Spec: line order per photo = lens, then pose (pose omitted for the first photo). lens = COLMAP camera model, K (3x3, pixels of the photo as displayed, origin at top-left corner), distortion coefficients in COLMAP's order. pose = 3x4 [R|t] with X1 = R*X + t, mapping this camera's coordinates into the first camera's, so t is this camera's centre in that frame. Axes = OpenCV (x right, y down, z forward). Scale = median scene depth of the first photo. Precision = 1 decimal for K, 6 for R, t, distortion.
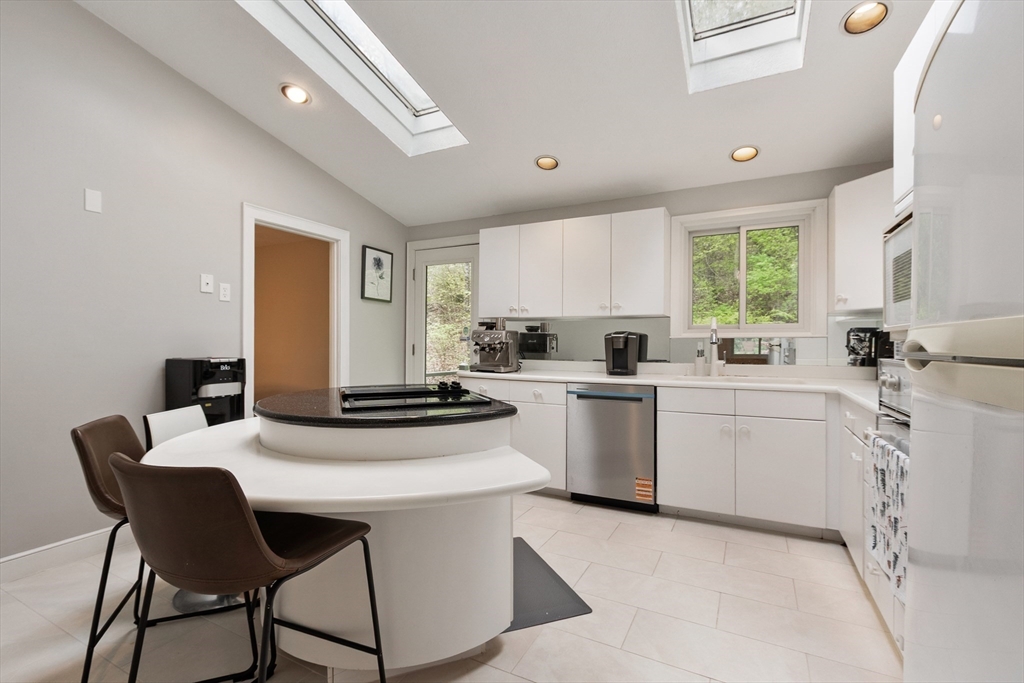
lens RADIAL K [[454.6, 0, 513.6], [0, 454.6, 344.9], [0, 0, 1]] dist [-0.006006, -0.001000]
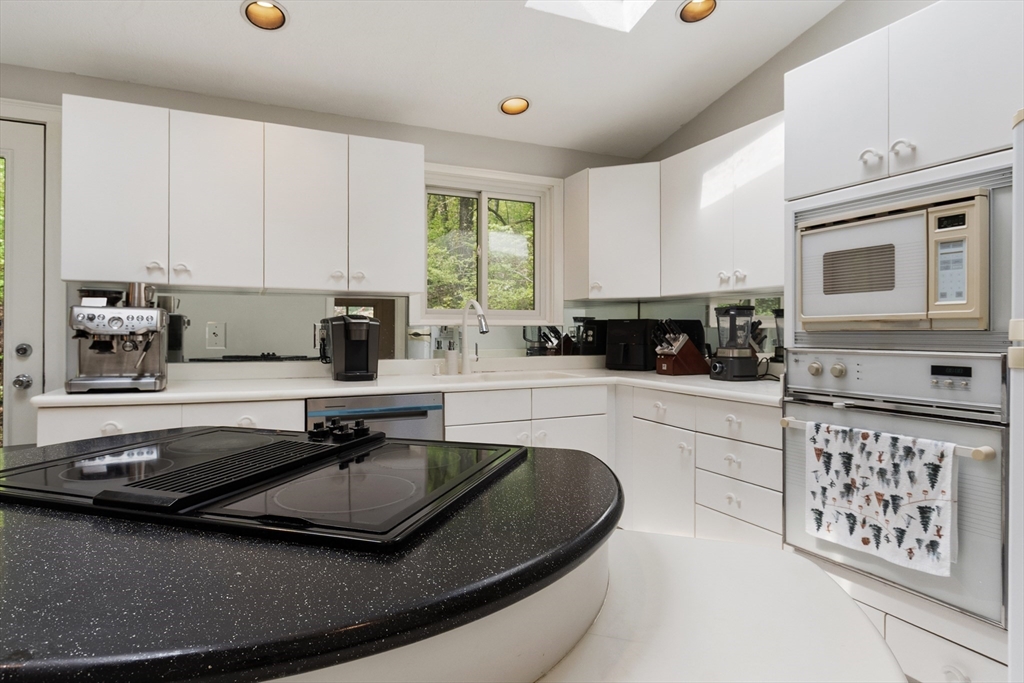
lens RADIAL K [[576.7, 0, 512.9], [0, 576.7, 334.7], [0, 0, 1]] dist [0.001073, -0.000232]
pose [[0.626925, -0.004319, 0.779068, -0.276123], [0.005435, 0.999985, 0.001170, -0.000161], [-0.779061, 0.003501, 0.626939, 0.286267]]
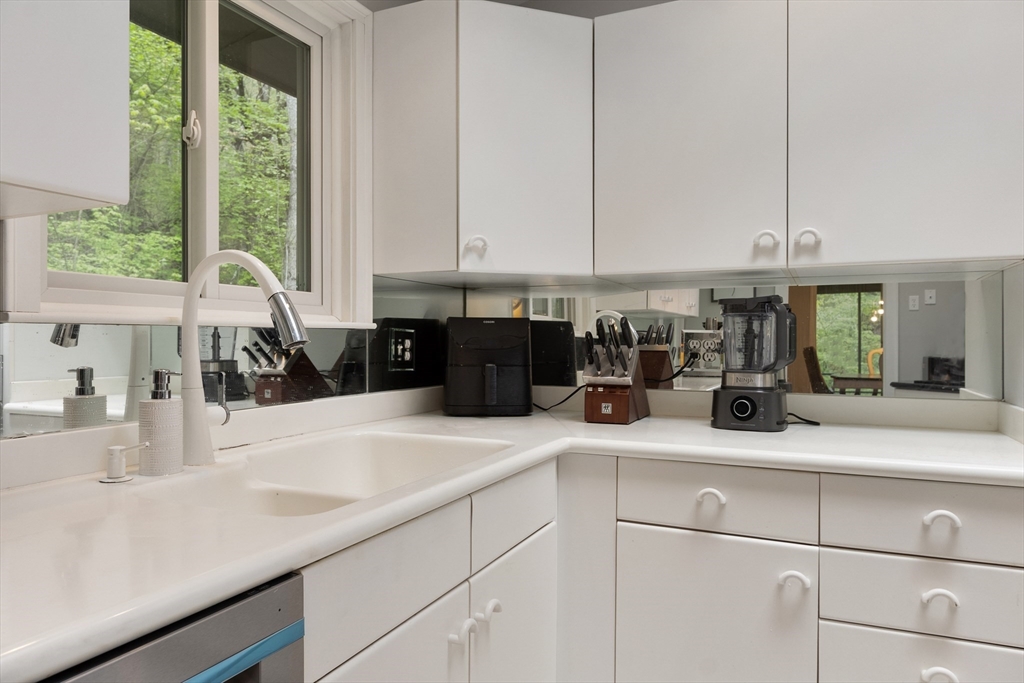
lens RADIAL K [[701.1, 0, 508.5], [0, 701.1, 343.0], [0, 0, 1]] dist [-0.011384, -0.002526]
pose [[-0.025094, -0.009184, 0.999643, -0.006149], [0.005348, 0.999942, 0.009321, -0.007563], [-0.999671, 0.005580, -0.025044, 0.754928]]
